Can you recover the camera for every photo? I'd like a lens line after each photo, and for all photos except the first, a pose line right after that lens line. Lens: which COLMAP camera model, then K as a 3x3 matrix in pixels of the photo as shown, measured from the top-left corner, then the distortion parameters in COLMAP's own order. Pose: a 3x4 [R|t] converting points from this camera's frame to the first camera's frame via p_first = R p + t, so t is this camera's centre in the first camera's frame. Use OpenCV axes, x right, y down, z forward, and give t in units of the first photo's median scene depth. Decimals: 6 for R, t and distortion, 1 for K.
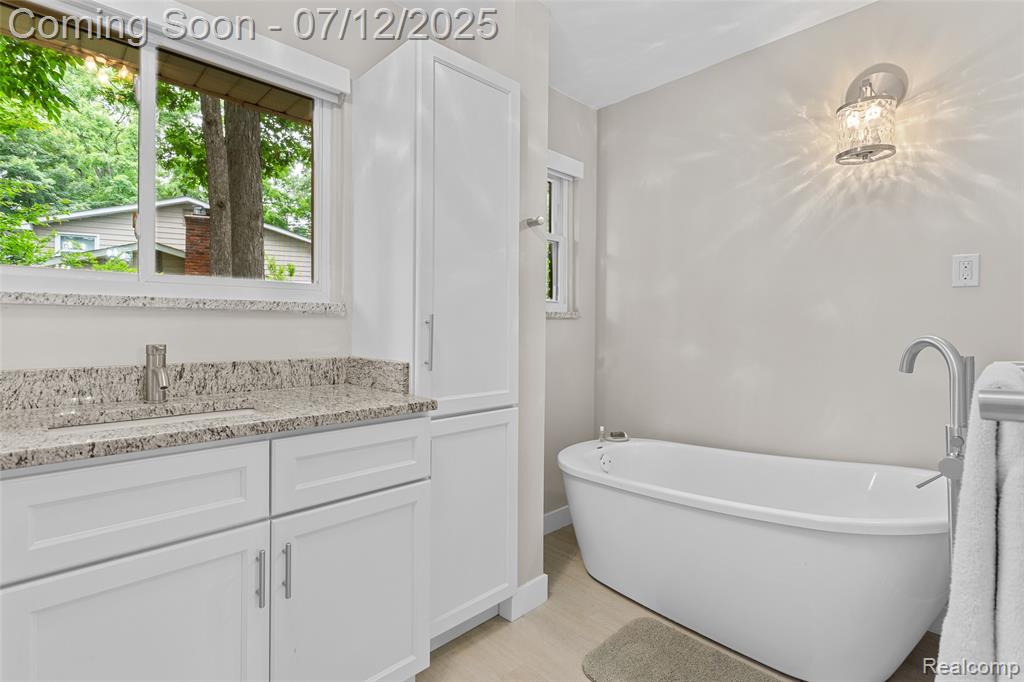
lens RADIAL K [[491.8, 0, 509.5], [0, 491.8, 333.9], [0, 0, 1]] dist [0.004664, 0.000542]
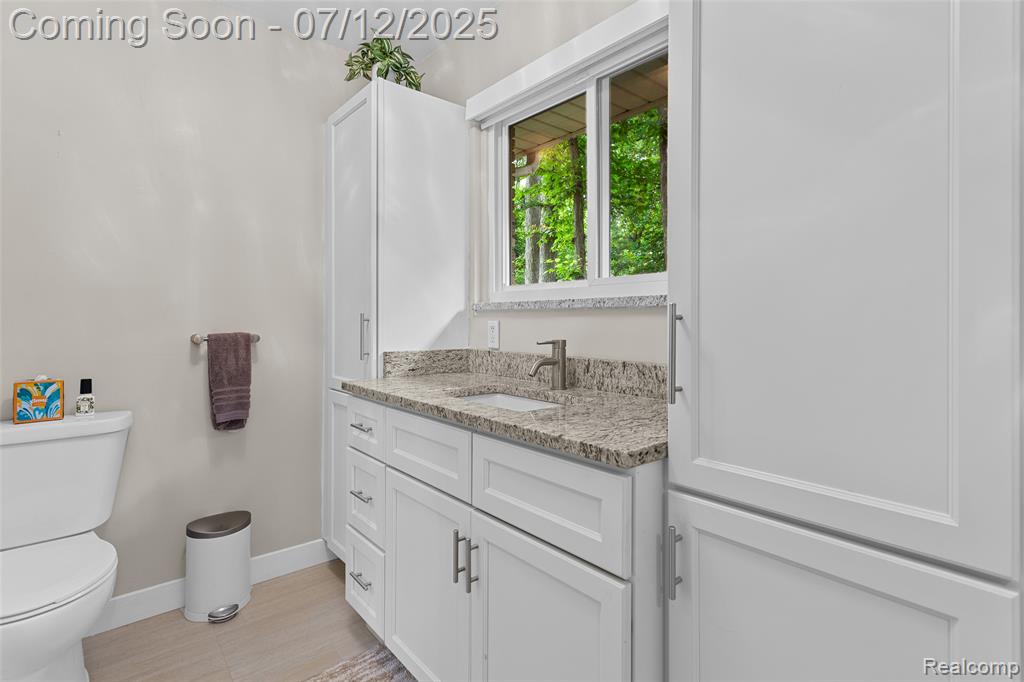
lens RADIAL K [[491.8, 0, 509.3], [0, 491.8, 331.5], [0, 0, 1]] dist [0.004664, 0.000542]
pose [[-0.065448, 0.013294, -0.997767, 0.424126], [-0.021516, 0.999660, 0.014731, -0.011849], [0.997624, 0.022432, -0.065140, 0.881257]]
